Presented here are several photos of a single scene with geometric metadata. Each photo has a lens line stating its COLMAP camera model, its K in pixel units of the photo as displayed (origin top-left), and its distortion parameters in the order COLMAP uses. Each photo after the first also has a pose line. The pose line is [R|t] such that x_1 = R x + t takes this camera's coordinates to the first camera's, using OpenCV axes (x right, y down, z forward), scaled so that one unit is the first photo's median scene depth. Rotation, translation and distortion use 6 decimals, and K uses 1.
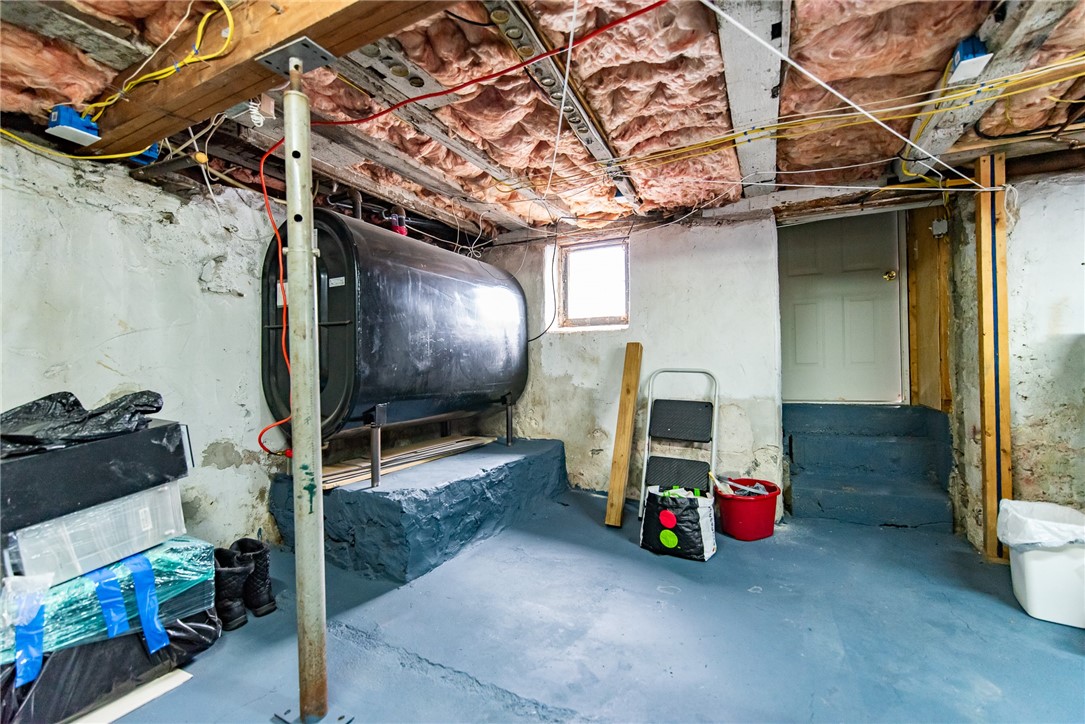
lens RADIAL K [[466.3, 0, 542.6], [0, 466.3, 359.6], [0, 0, 1]] dist [-0.000230, -0.000674]
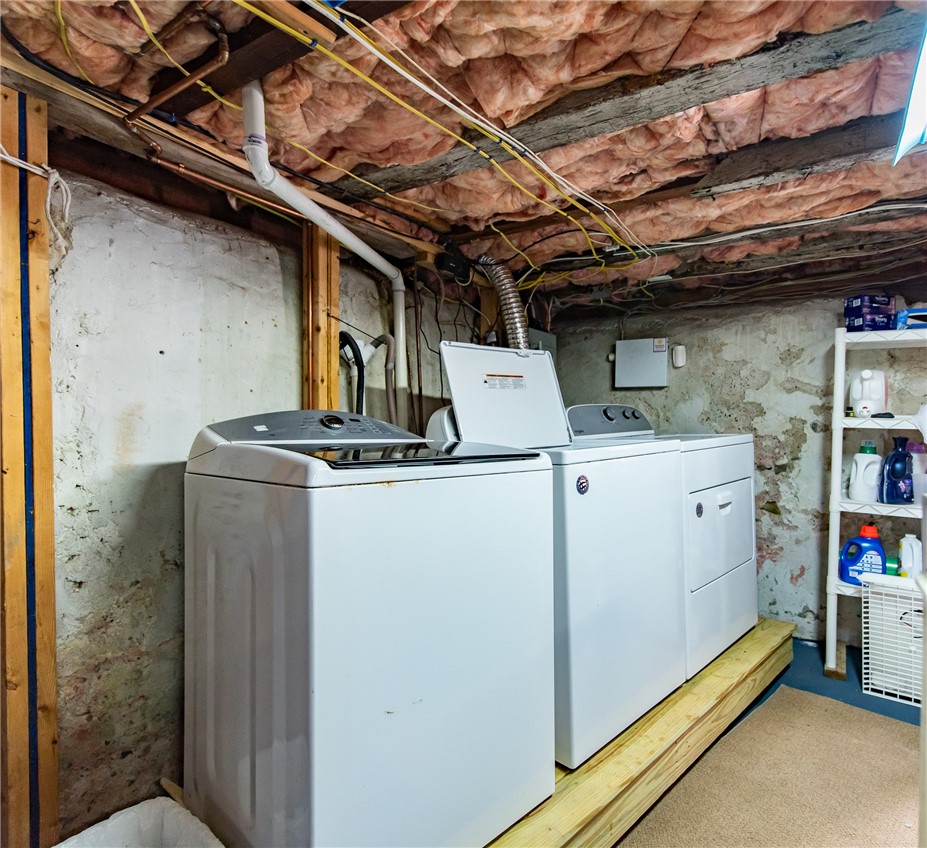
lens RADIAL K [[496.7, 0, 462.7], [0, 496.7, 422.3], [0, 0, 1]] dist [0.002106, 0.001324]
pose [[0.055323, 0.000151, 0.998469, 0.490199], [-0.002887, 0.999996, 0.000008, -0.106948], [-0.998464, -0.002883, 0.055323, 0.531062]]
